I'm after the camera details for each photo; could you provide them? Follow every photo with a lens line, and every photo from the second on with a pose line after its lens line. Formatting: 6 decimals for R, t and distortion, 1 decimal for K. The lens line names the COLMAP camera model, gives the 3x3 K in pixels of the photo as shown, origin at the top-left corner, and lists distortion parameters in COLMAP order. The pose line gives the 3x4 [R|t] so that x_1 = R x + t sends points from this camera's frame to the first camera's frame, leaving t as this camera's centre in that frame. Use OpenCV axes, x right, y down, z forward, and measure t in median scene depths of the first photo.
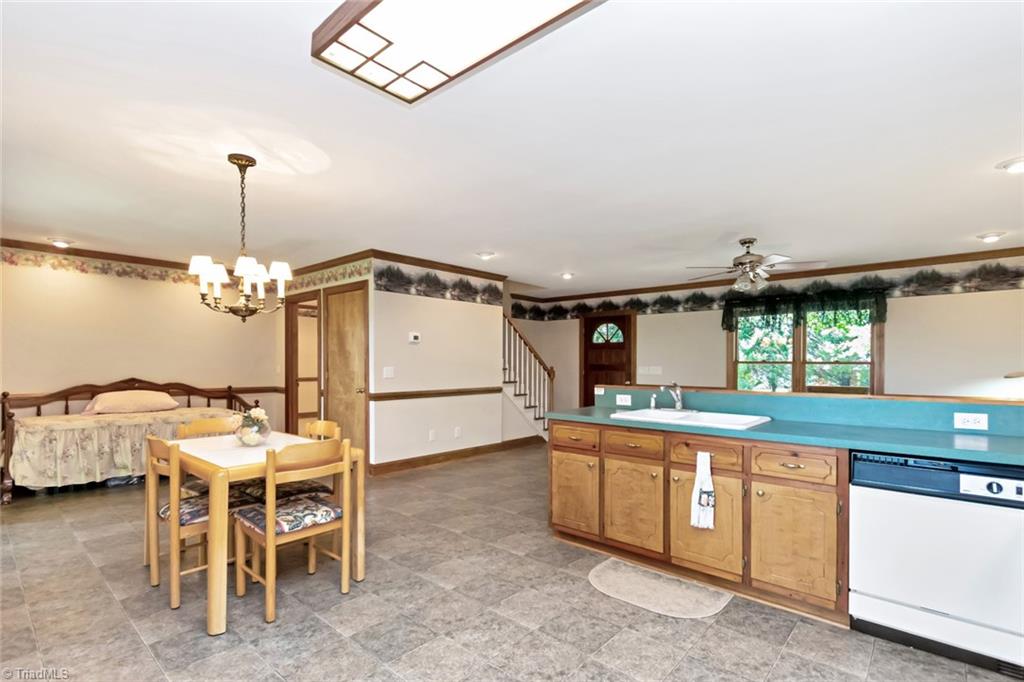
lens RADIAL K [[479.7, 0, 526.1], [0, 479.7, 364.0], [0, 0, 1]] dist [0.001632, -0.000160]
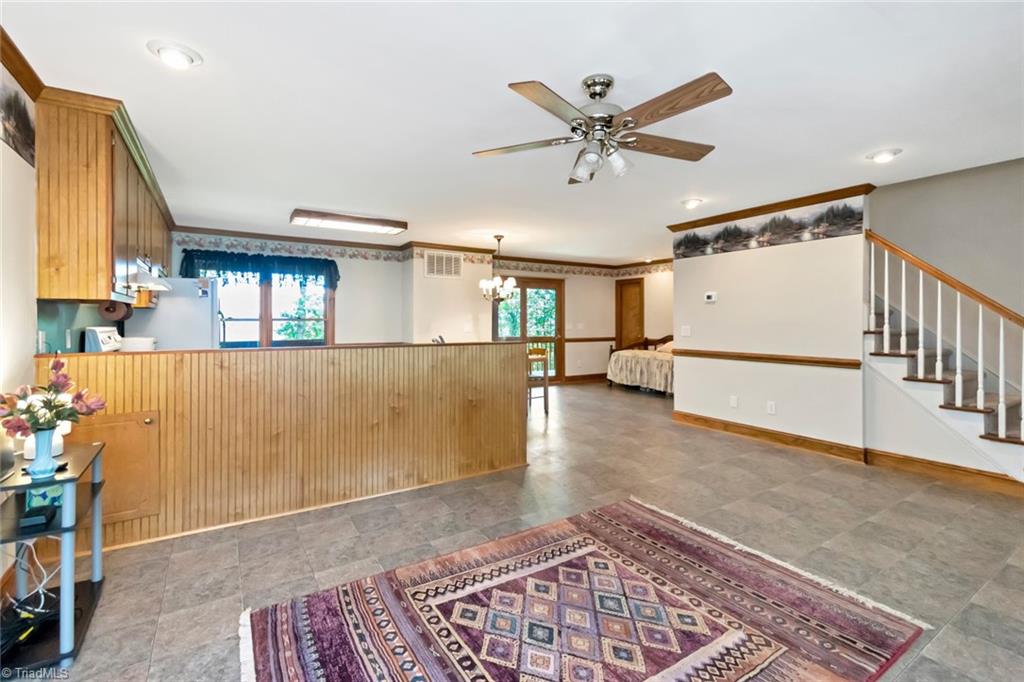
lens RADIAL K [[458.3, 0, 512.6], [0, 458.3, 320.5], [0, 0, 1]] dist [0.001535, -0.000129]
pose [[-0.289119, -0.006851, -0.957269, 0.794011], [-0.006154, 0.999967, -0.005298, 0.001340], [0.957274, 0.004359, -0.289151, 0.874561]]
